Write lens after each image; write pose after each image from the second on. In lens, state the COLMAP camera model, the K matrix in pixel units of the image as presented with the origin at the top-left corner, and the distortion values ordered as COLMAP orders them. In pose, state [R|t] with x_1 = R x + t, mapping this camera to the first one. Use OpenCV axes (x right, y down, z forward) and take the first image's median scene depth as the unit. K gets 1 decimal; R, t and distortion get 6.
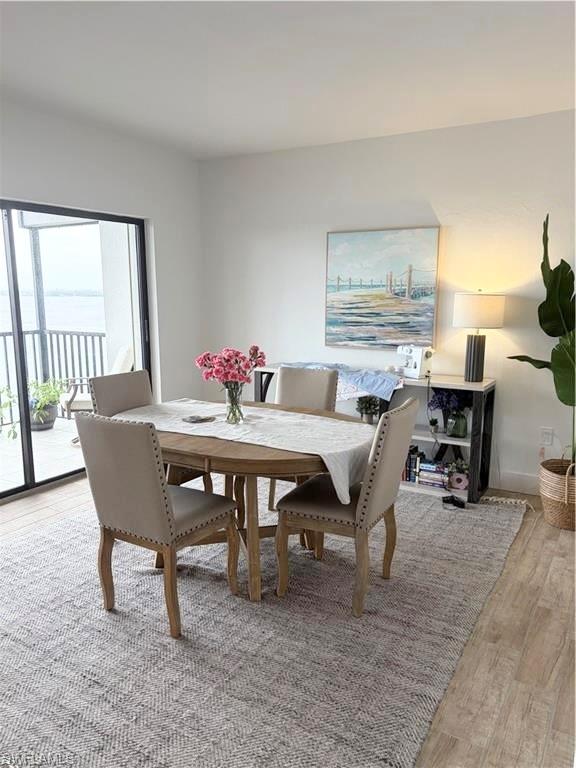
lens RADIAL K [[575.5, 0, 287.5], [0, 575.5, 382.9], [0, 0, 1]] dist [0.030354, -0.029730]
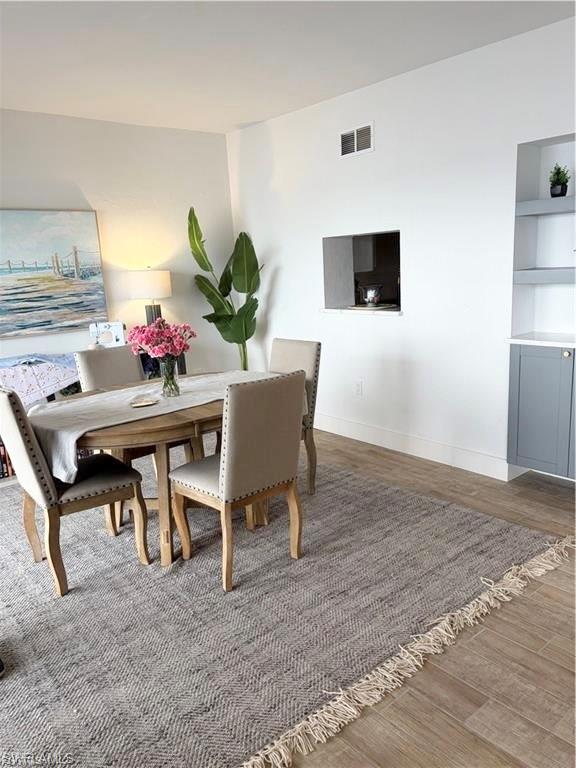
lens RADIAL K [[575.5, 0, 286.1], [0, 575.5, 385.2], [0, 0, 1]] dist [0.030354, -0.029730]
pose [[0.330763, -0.211924, 0.919611, -0.650630], [0.204385, 0.967418, 0.149429, -0.040267], [-0.921316, 0.138529, 0.363301, 0.301668]]
